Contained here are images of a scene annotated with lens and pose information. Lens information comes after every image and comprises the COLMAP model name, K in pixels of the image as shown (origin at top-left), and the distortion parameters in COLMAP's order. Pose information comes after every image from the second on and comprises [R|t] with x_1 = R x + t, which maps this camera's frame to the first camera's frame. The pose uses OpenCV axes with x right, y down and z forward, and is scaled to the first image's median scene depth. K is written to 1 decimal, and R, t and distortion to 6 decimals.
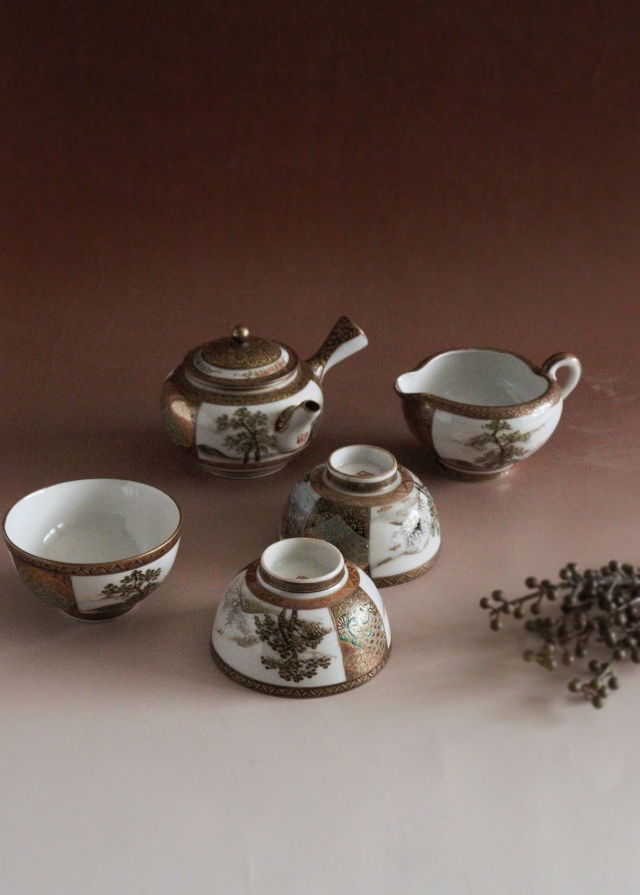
lens RADIAL K [[1442.4, 0, 320.0], [0, 1442.4, 447.5], [0, 0, 1]] dist [-0.026191, -0.012286]
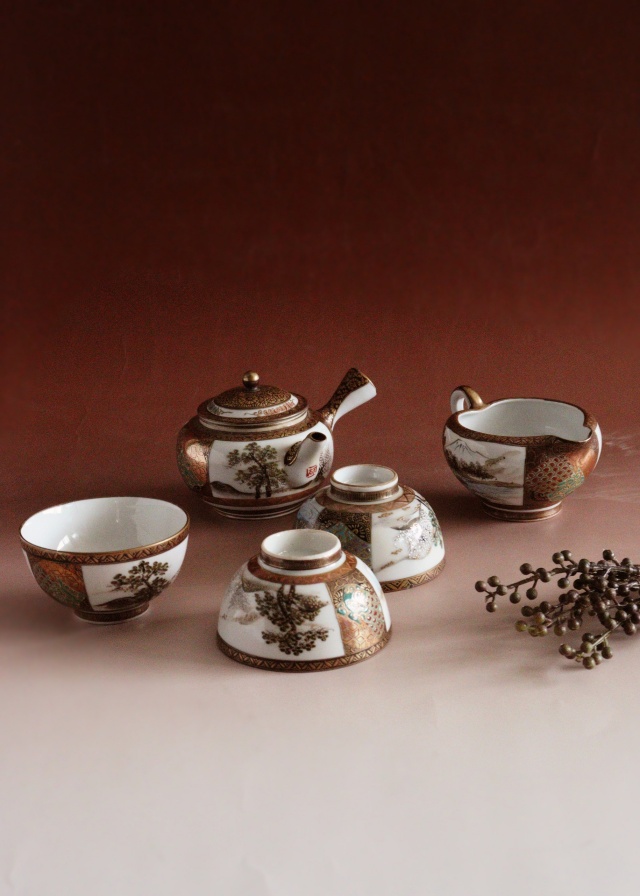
lens RADIAL K [[1550.4, 0, 320.0], [0, 1550.4, 448.0], [0, 0, 1]] dist [0.013012, 0.005386]
pose [[0.998135, -0.036259, -0.049114, 0.049867], [0.027335, 0.984802, -0.171519, 0.169883], [0.054586, 0.169856, 0.983956, -0.099459]]
